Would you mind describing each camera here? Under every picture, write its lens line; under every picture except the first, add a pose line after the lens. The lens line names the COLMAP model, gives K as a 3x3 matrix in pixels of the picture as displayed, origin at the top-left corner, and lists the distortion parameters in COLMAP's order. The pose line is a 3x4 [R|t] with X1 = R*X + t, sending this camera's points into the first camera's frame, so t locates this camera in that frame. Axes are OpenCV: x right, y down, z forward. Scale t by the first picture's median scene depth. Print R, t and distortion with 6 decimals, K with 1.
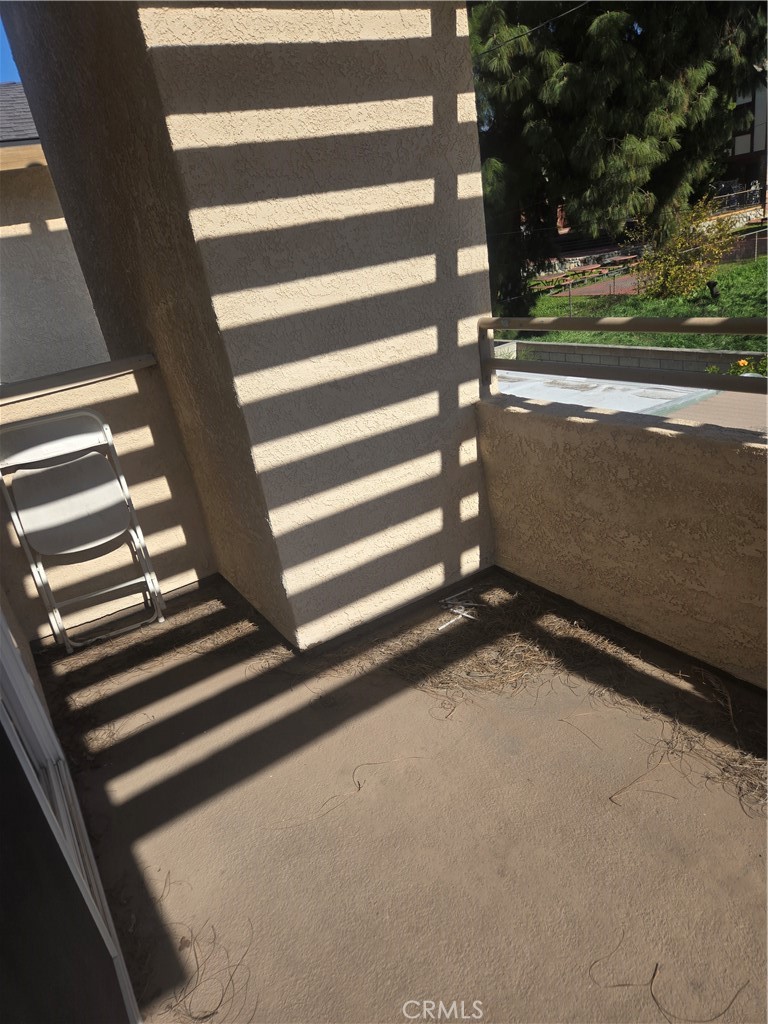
lens RADIAL K [[671.6, 0, 381.1], [0, 671.6, 525.8], [0, 0, 1]] dist [0.059723, -0.048299]
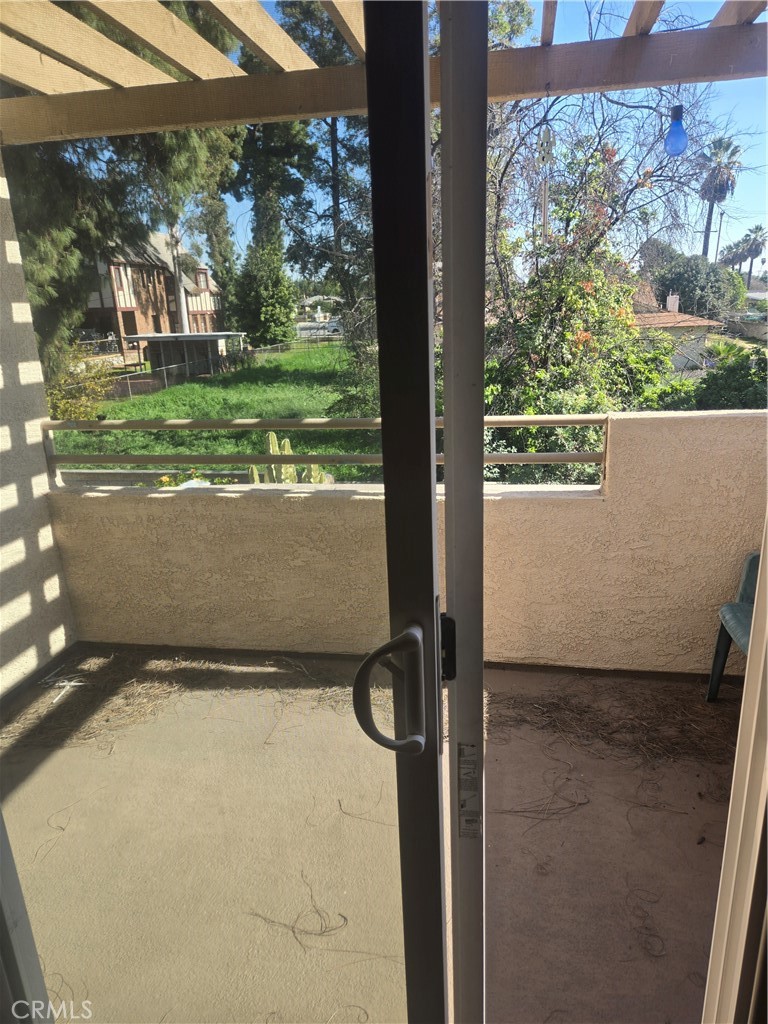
lens RADIAL K [[671.6, 0, 381.1], [0, 671.6, 525.8], [0, 0, 1]] dist [0.059723, -0.048299]
pose [[0.676657, -0.092454, 0.730471, -0.303535], [0.224295, 0.970816, -0.084898, 0.086376], [-0.701304, 0.221288, 0.677647, -0.136068]]
